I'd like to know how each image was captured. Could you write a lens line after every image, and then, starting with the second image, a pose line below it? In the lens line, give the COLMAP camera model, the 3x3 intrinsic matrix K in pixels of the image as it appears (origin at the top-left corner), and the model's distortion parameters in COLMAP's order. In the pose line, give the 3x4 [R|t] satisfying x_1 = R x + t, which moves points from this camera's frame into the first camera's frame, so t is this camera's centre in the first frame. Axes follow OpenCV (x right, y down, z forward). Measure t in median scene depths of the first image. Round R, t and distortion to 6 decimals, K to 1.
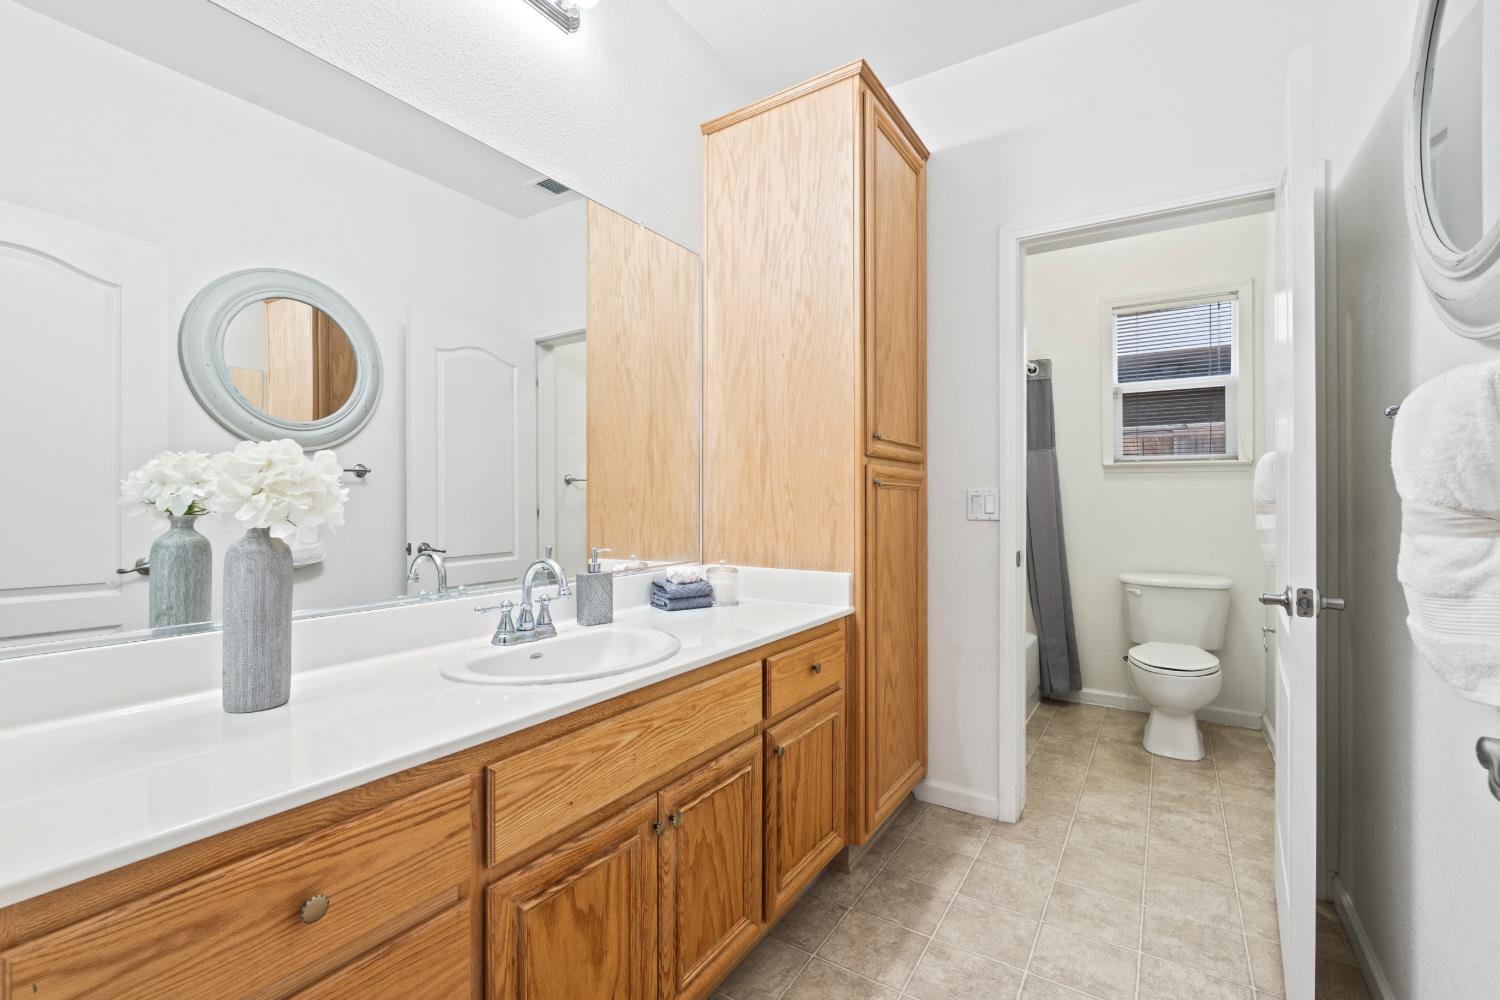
lens RADIAL K [[644.8, 0, 744.6], [0, 644.8, 497.4], [0, 0, 1]] dist [0.000115, 0.000303]
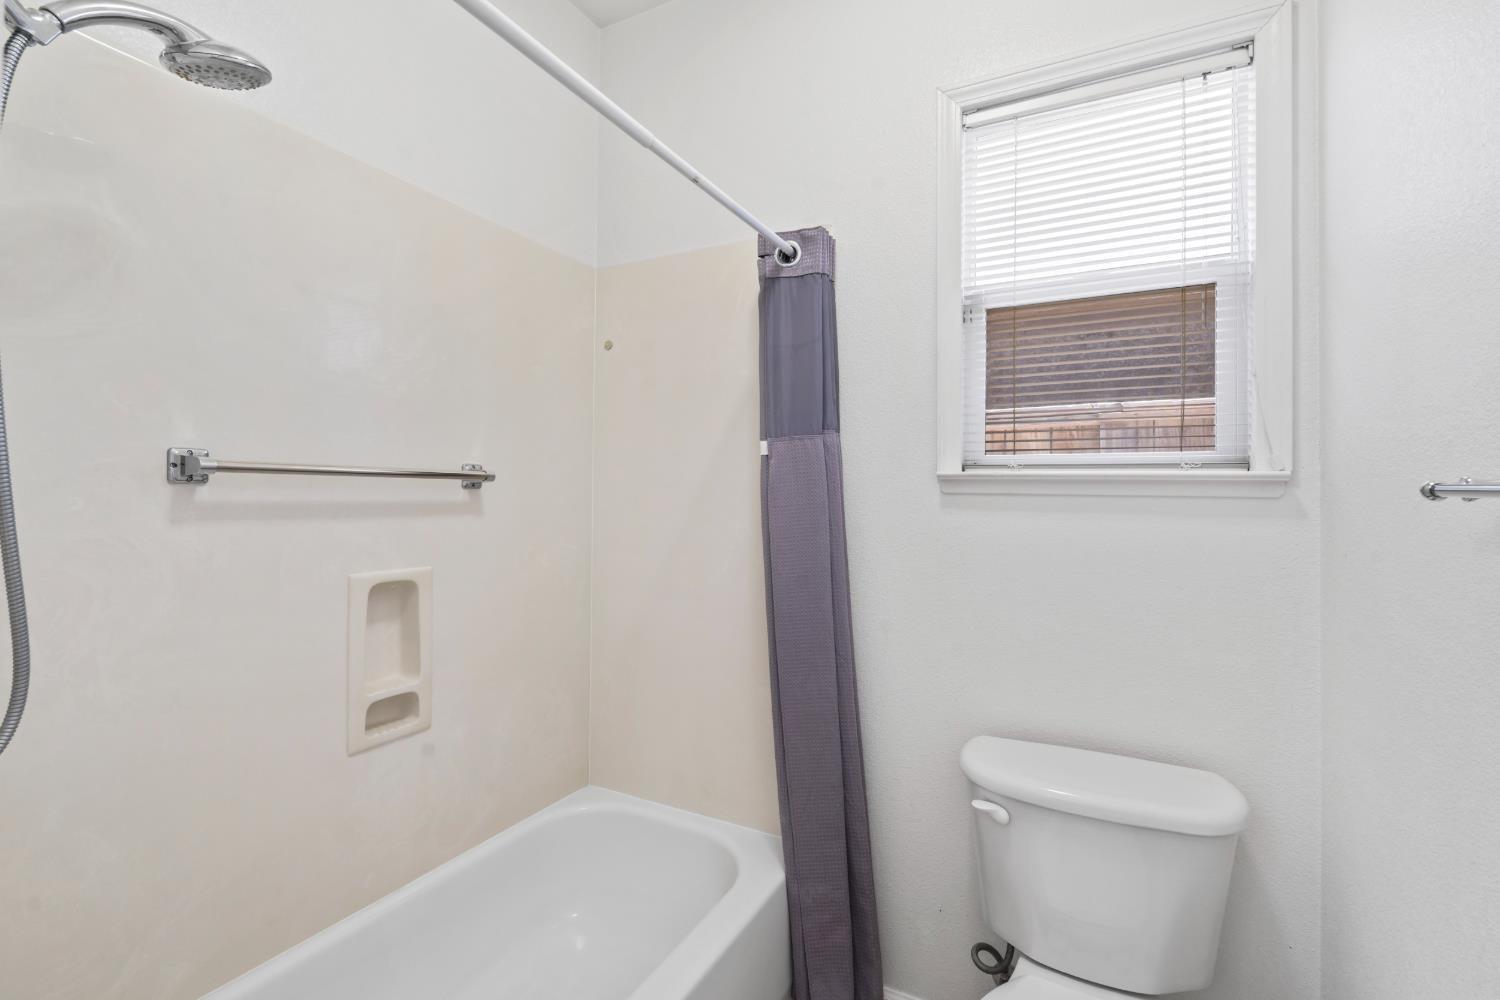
lens RADIAL K [[644.8, 0, 740.2], [0, 644.8, 493.9], [0, 0, 1]] dist [0.000115, 0.000303]
pose [[0.997284, 0.008988, 0.073106, 0.394356], [-0.009136, 0.999957, 0.001687, -0.037407], [-0.073088, -0.002350, 0.997323, 0.582991]]
